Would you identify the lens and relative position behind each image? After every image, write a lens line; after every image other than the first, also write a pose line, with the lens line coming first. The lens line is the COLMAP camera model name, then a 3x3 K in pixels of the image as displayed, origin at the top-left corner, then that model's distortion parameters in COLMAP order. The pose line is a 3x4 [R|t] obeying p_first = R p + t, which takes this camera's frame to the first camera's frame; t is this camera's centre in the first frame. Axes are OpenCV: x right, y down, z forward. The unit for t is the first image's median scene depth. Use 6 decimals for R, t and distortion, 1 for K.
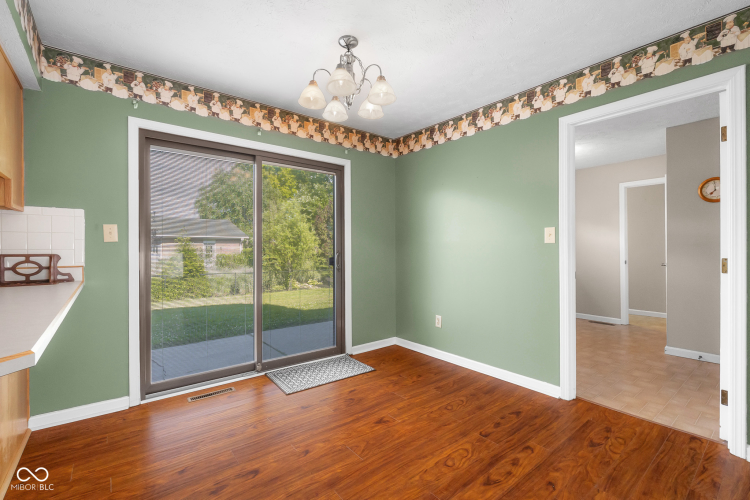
lens RADIAL K [[328.0, 0, 377.6], [0, 328.0, 246.9], [0, 0, 1]] dist [-0.008628, 0.001800]
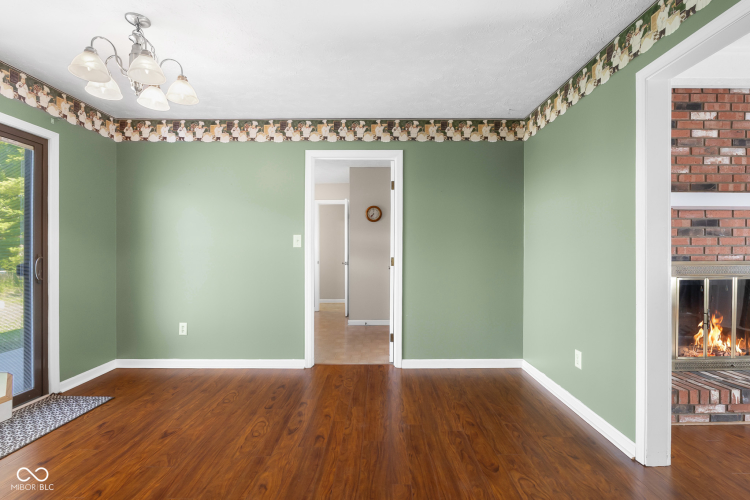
lens RADIAL K [[396.3, 0, 353.7], [0, 396.3, 251.3], [0, 0, 1]] dist [-0.004758, -0.004541]
pose [[0.635528, -0.000329, 0.772078, -0.519916], [-0.003467, 0.999989, 0.003281, -0.002118], [-0.772070, -0.004762, 0.635519, -0.137185]]
